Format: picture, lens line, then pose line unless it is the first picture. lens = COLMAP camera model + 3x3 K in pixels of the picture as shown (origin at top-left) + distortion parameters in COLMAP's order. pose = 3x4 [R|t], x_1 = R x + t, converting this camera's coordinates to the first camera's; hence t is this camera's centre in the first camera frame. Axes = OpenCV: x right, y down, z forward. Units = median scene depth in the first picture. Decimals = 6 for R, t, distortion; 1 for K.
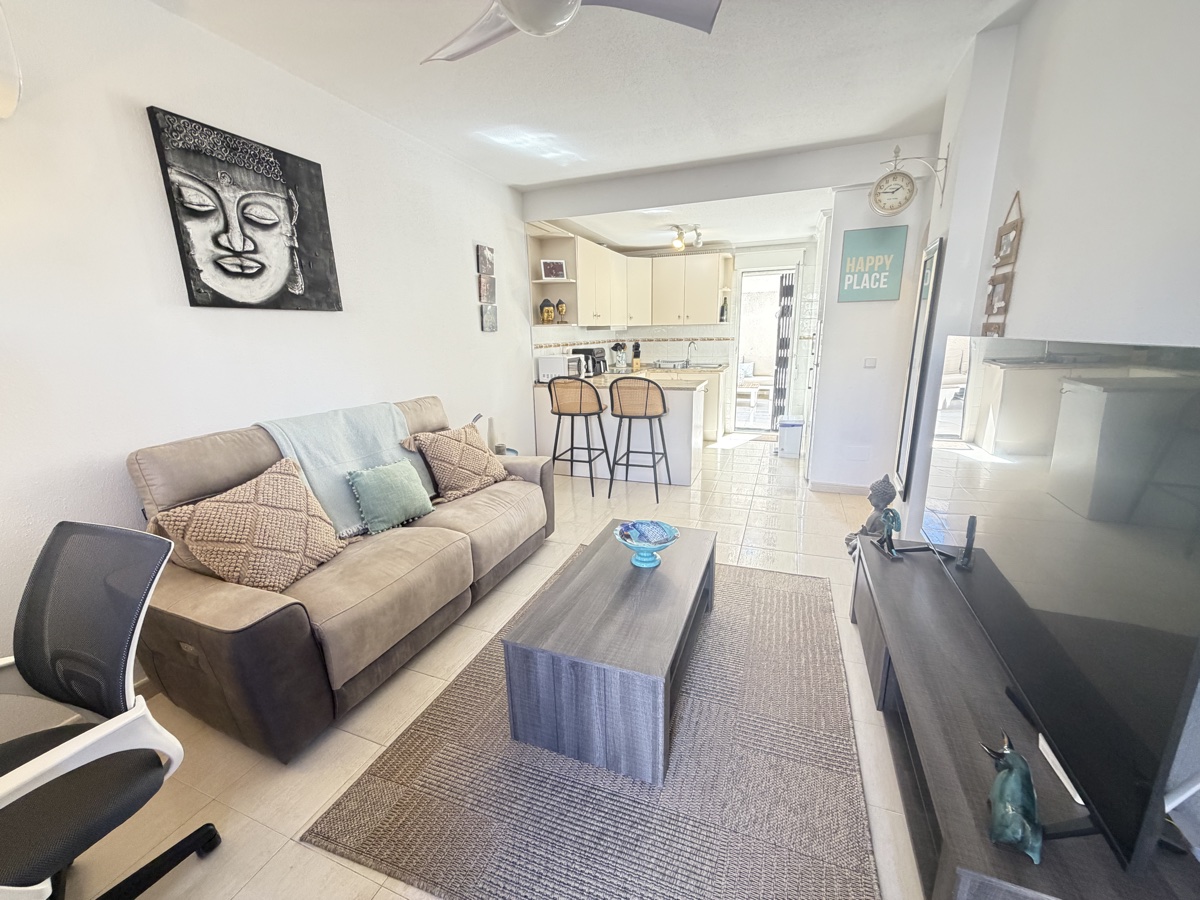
lens RADIAL K [[478.9, 0, 598.2], [0, 478.9, 451.0], [0, 0, 1]] dist [0.001228, -0.000433]
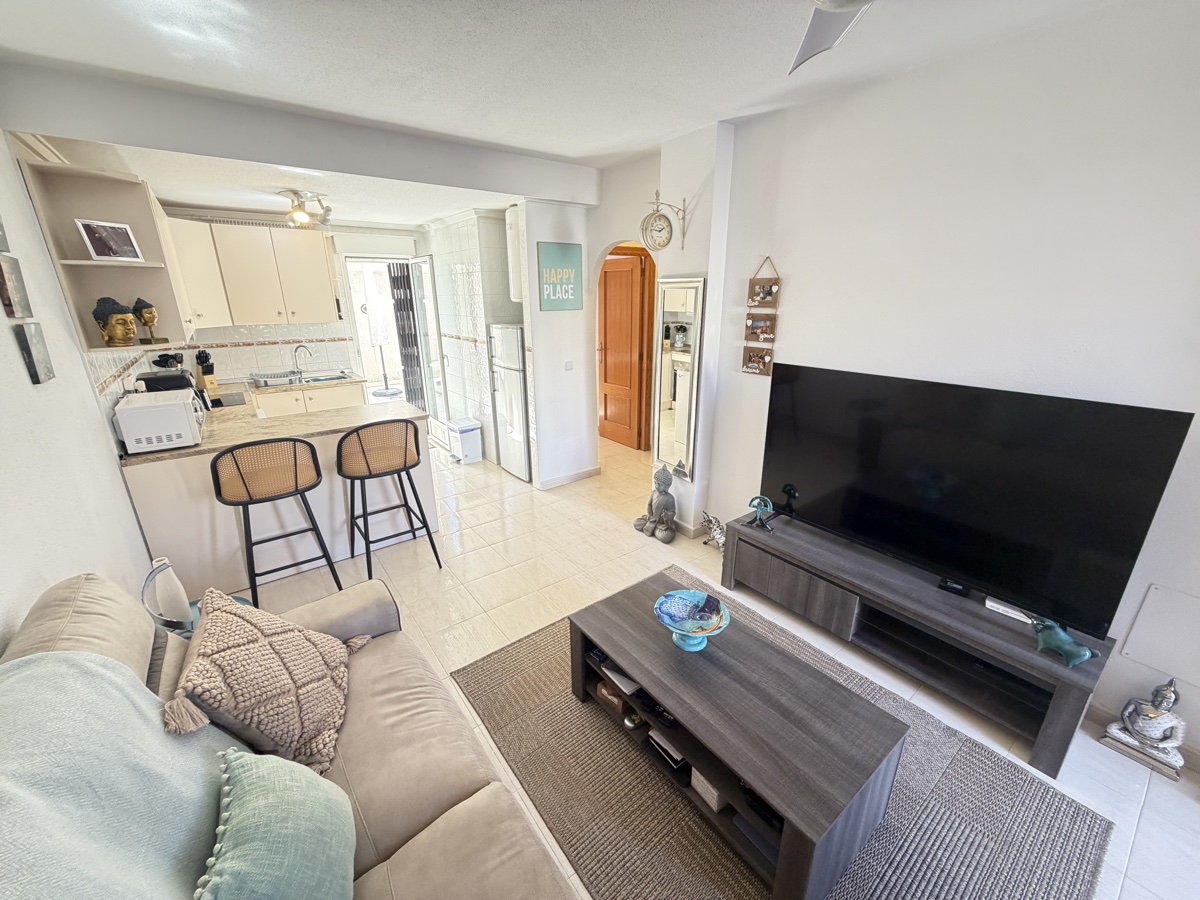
lens RADIAL K [[478.9, 0, 598.2], [0, 478.9, 451.0], [0, 0, 1]] dist [0.001228, -0.000433]
pose [[0.524953, -0.249315, 0.813798, -0.289592], [0.200358, 0.965465, 0.166536, -0.136037], [-0.827213, 0.075628, 0.556776, 0.282197]]
